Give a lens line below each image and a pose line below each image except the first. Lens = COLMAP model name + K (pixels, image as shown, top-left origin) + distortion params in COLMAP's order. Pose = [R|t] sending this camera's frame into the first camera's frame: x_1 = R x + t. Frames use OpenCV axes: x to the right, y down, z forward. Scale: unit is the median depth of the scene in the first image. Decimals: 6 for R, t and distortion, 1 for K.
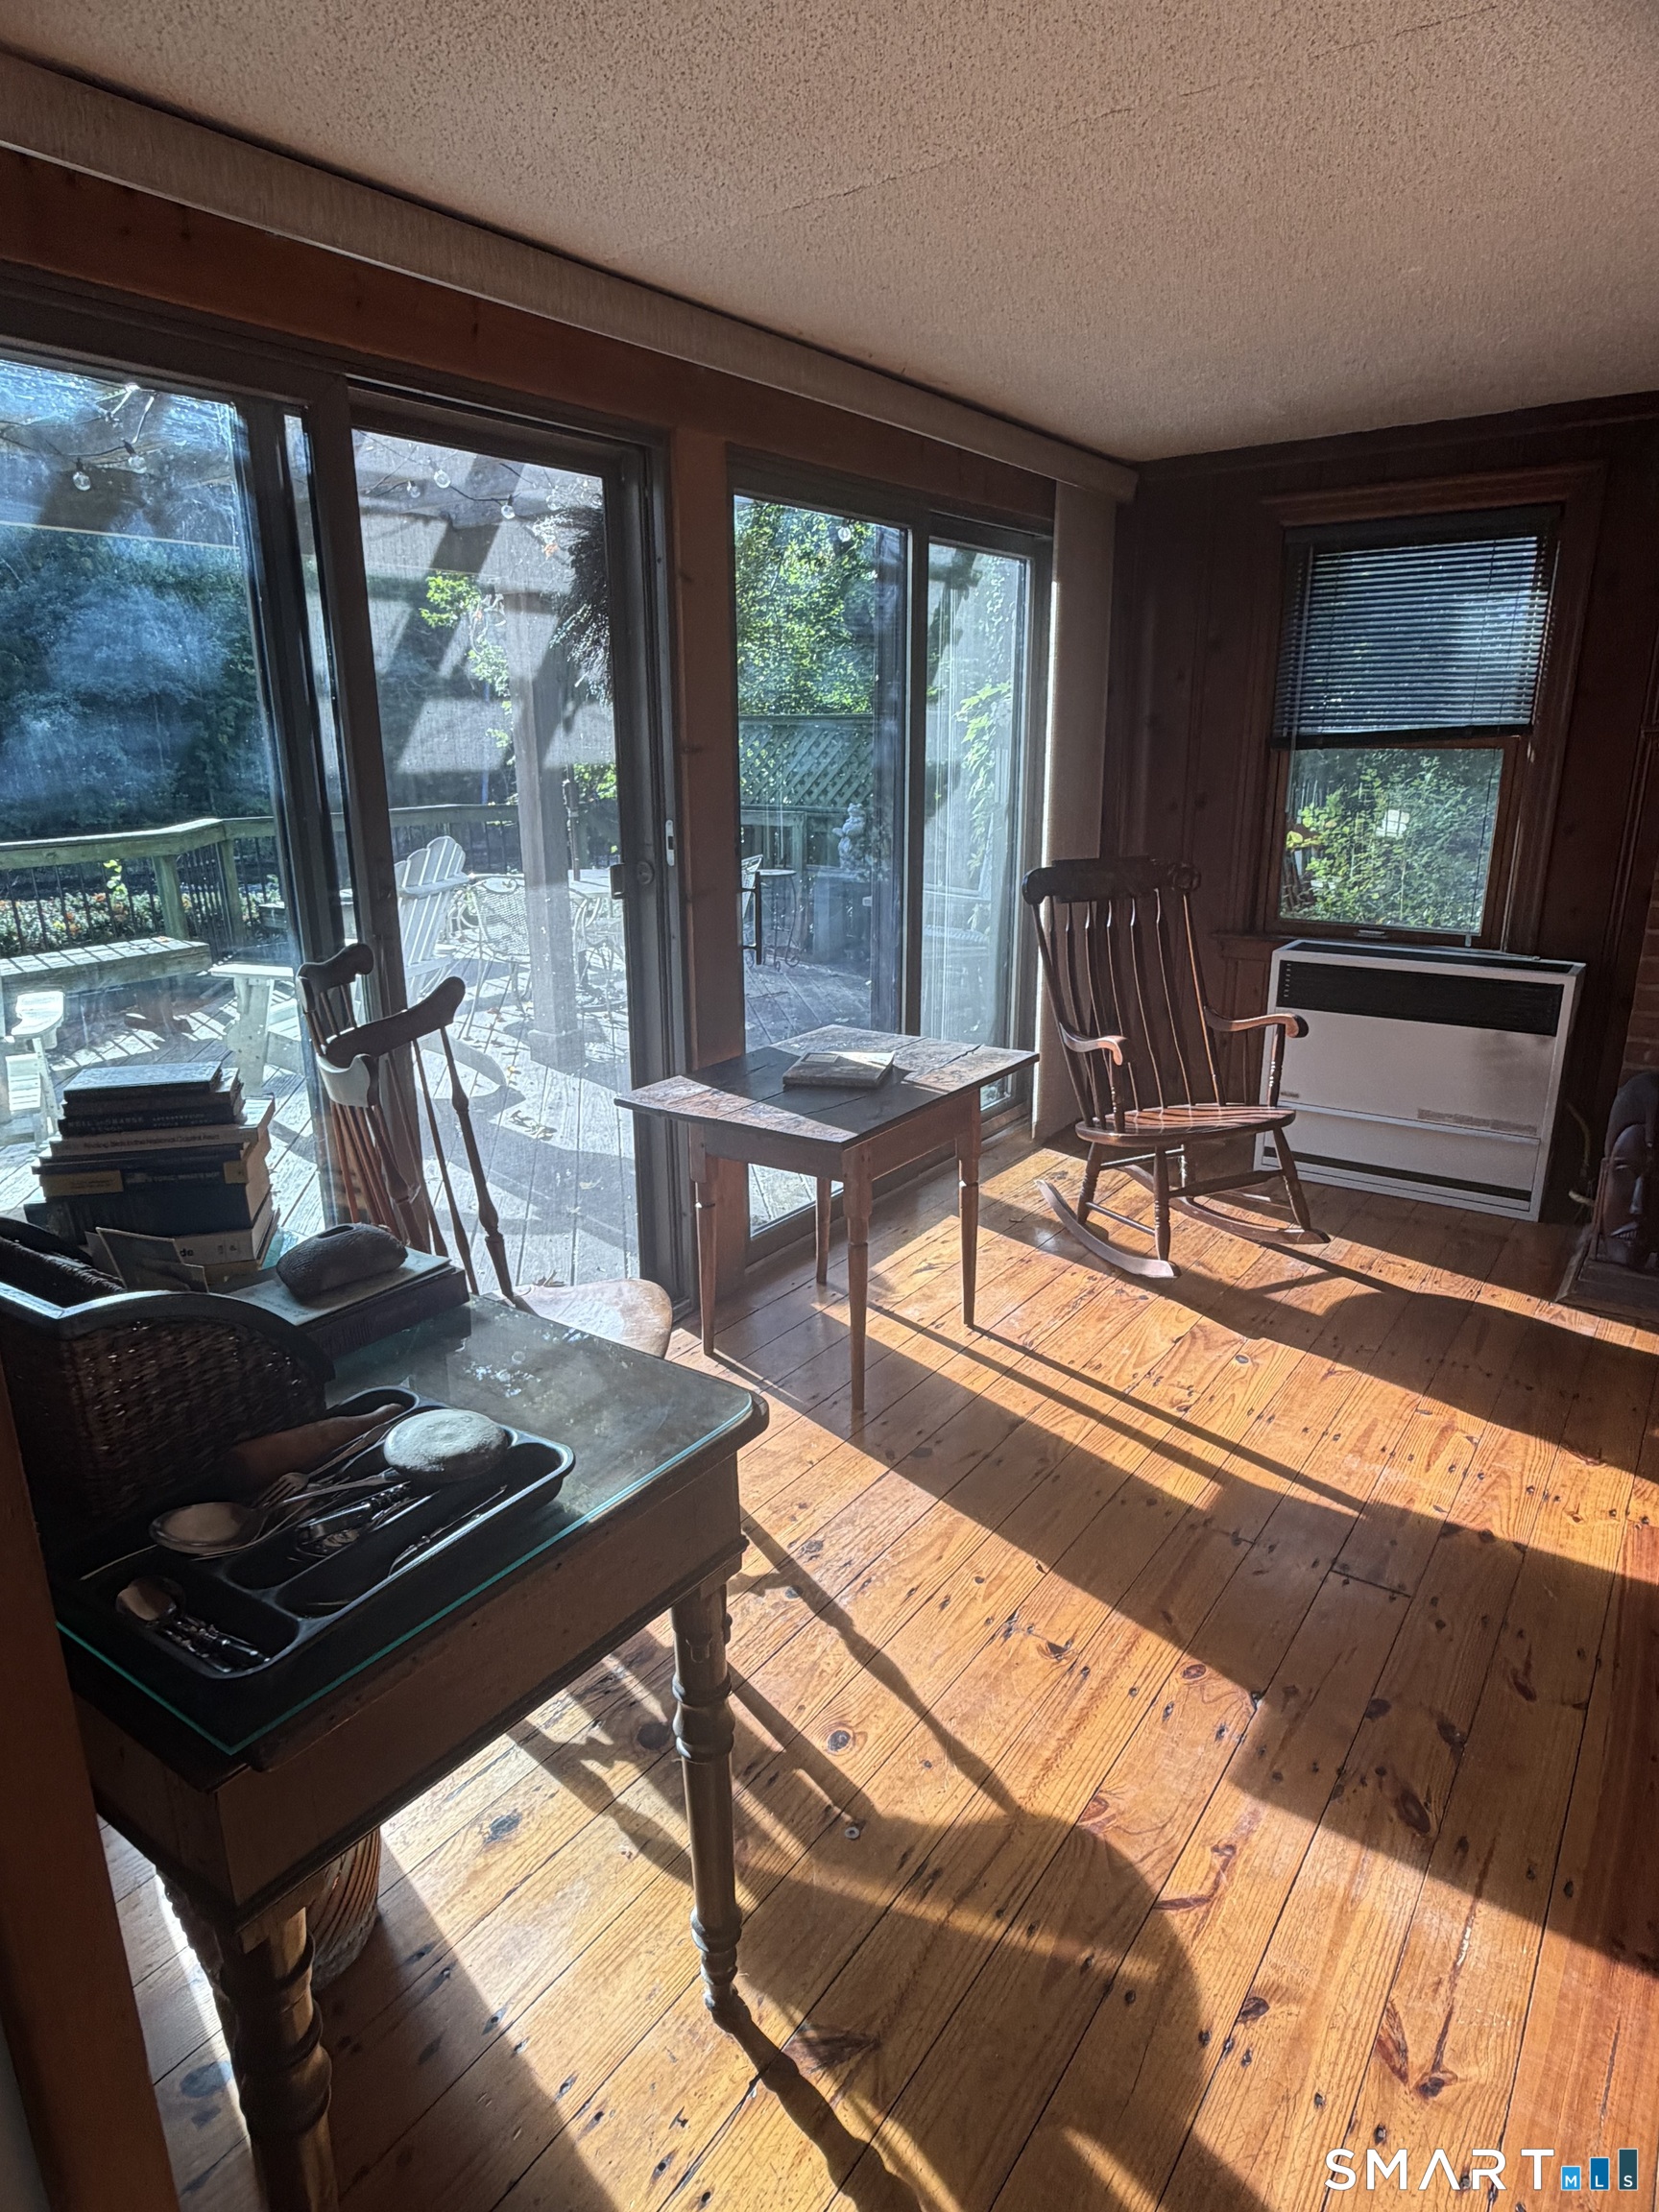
lens RADIAL K [[1291.7, 0, 831.8], [0, 1291.7, 1111.0], [0, 0, 1]] dist [-0.000109, 0.002146]
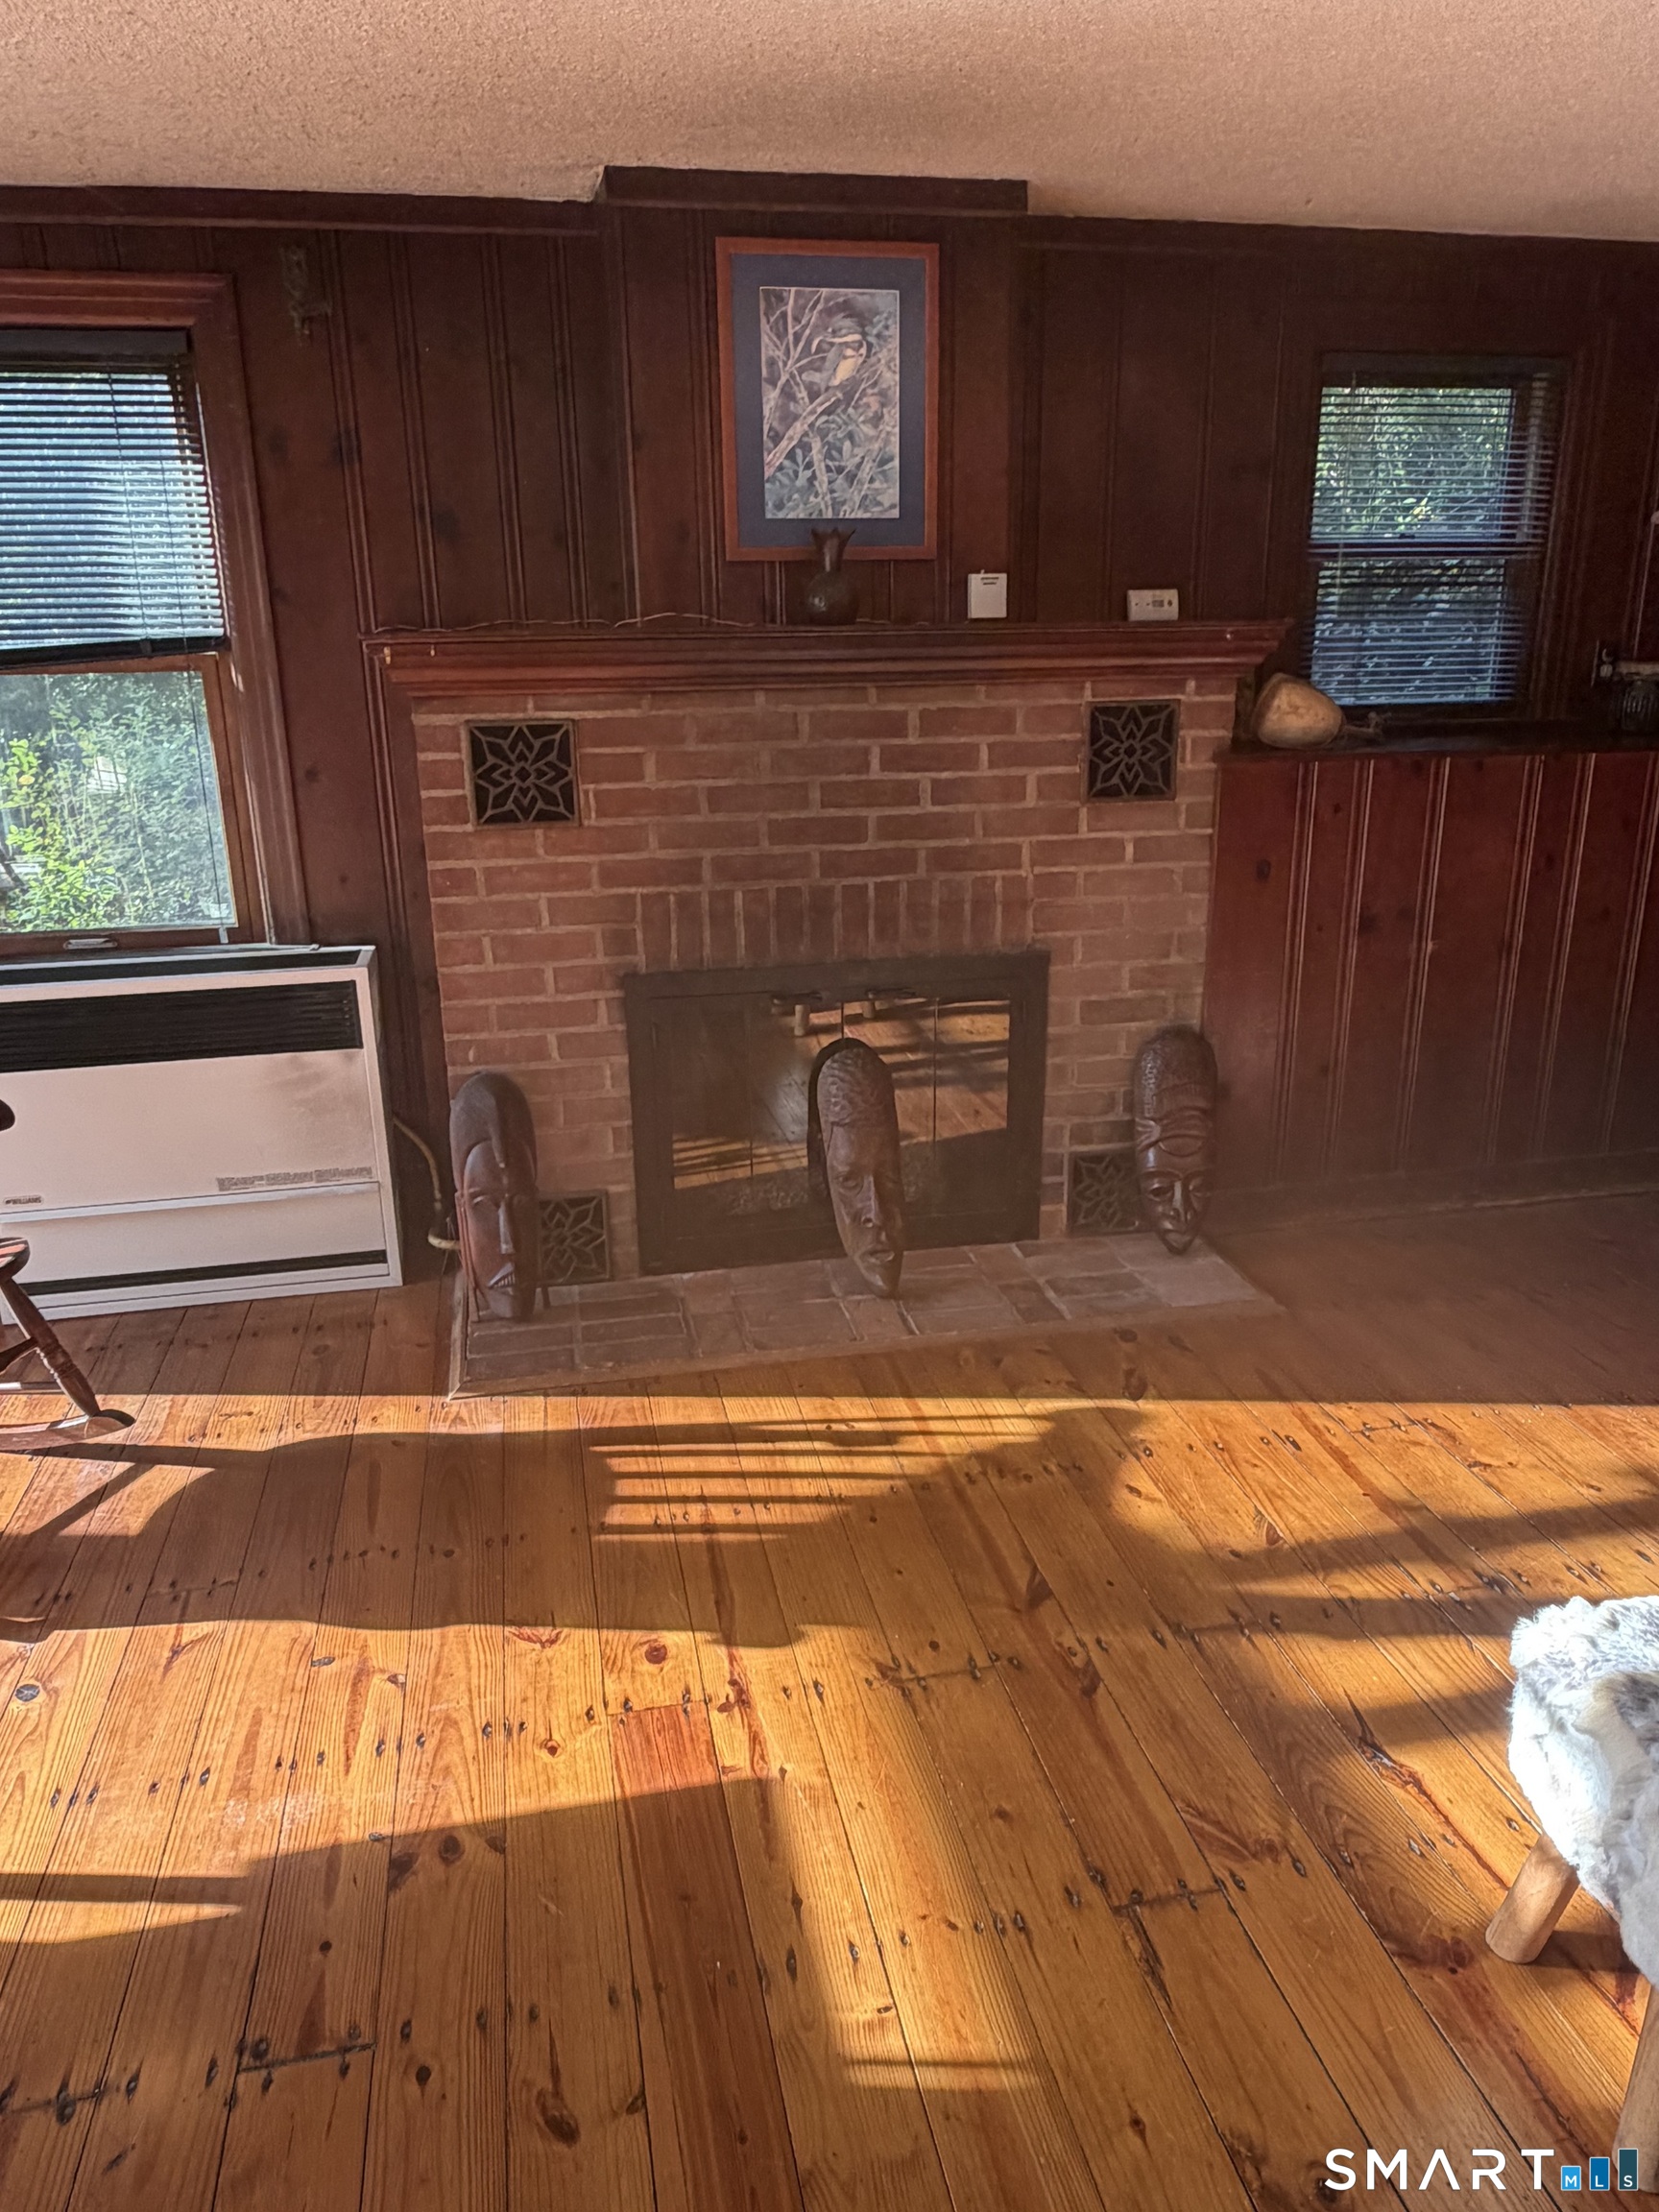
lens RADIAL K [[1540.9, 0, 832.0], [0, 1540.9, 1119.9], [0, 0, 1]] dist [-0.004636, 0.004358]
pose [[0.682405, -0.224765, 0.695560, 0.116319], [0.219860, 0.970603, 0.097941, -0.047024], [-0.697126, 0.086090, 0.711761, 0.178006]]
